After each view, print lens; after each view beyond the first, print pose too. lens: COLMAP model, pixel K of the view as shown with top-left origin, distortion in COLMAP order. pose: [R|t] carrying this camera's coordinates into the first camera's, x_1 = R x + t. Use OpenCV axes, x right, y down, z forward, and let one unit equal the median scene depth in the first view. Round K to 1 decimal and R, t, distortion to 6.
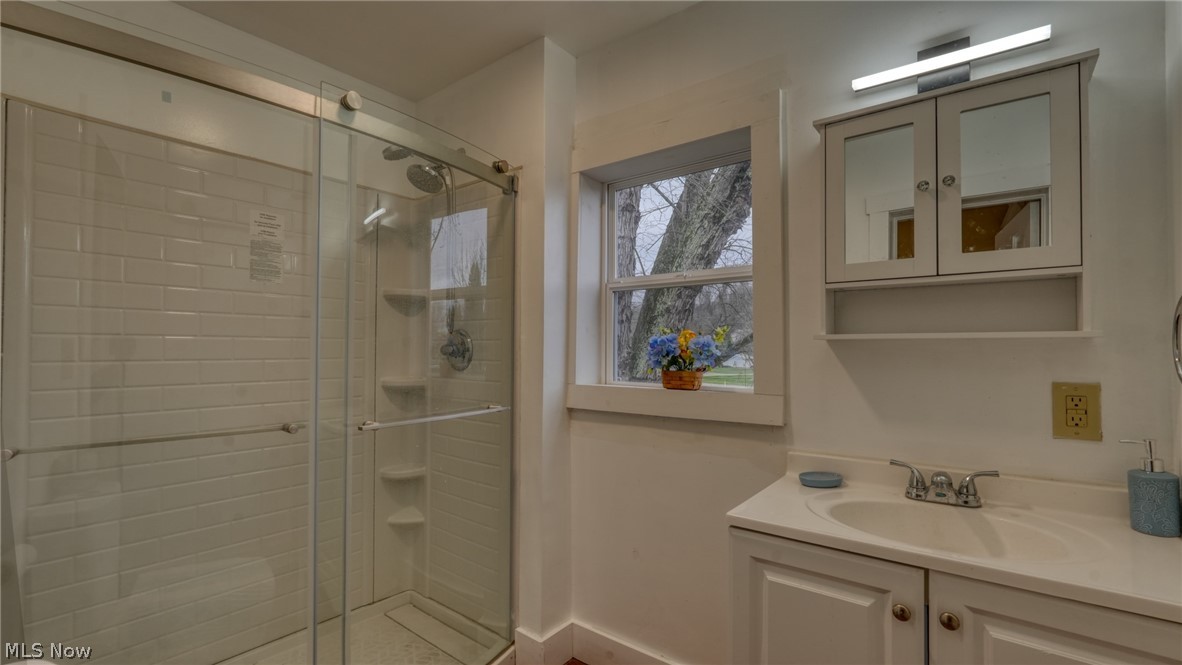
lens RADIAL K [[525.3, 0, 596.6], [0, 525.3, 338.9], [0, 0, 1]] dist [-0.026807, 0.012574]
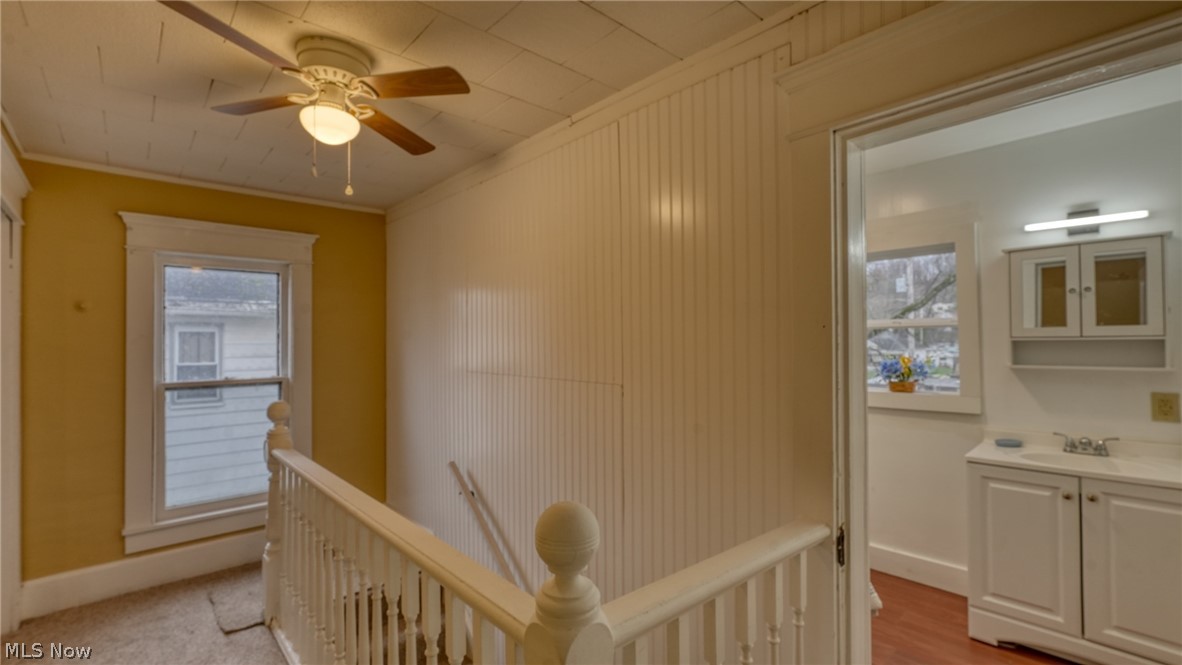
lens RADIAL K [[517.8, 0, 591.0], [0, 517.8, 334.0], [0, 0, 1]] dist [-0.019110, 0.010203]
pose [[0.986245, -0.014996, -0.164605, -0.703217], [0.015514, 0.999878, 0.001858, -0.138760], [0.164557, -0.004386, 0.986358, -1.004305]]
